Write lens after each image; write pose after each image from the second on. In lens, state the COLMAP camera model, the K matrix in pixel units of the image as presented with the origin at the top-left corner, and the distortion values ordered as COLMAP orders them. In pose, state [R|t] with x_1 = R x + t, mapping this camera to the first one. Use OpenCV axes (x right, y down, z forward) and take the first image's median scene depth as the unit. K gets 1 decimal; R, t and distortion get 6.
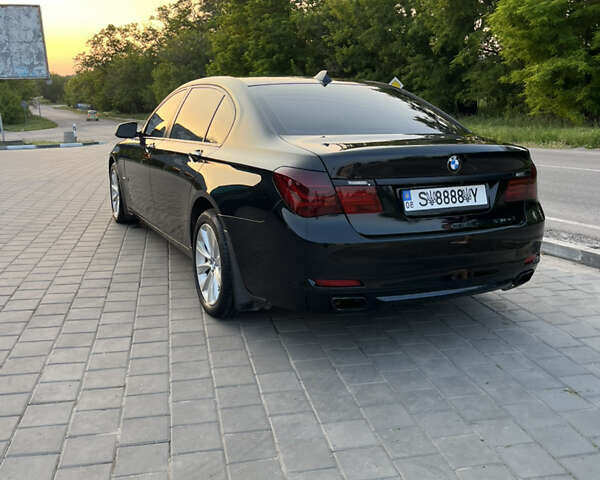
lens RADIAL K [[590.2, 0, 300.0], [0, 590.2, 240.0], [0, 0, 1]] dist [0.087318, -0.141754]
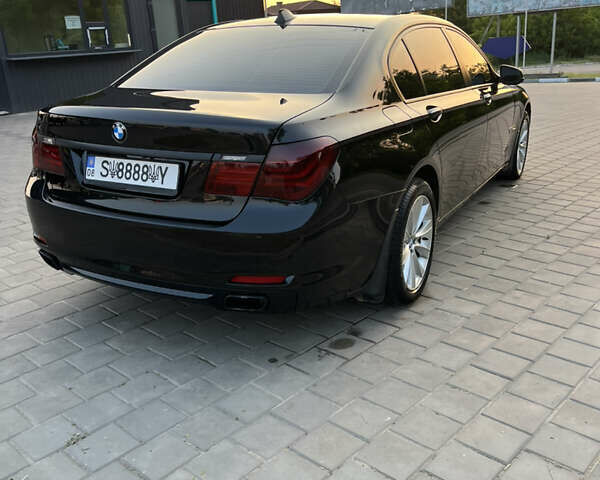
lens RADIAL K [[590.2, 0, 300.0], [0, 590.2, 240.0], [0, 0, 1]] dist [0.087318, -0.141754]
pose [[0.579420, 0.242100, -0.778242, 1.041353], [-0.154484, 0.970177, 0.186791, -0.168918], [0.800254, 0.011996, 0.599541, 0.680245]]
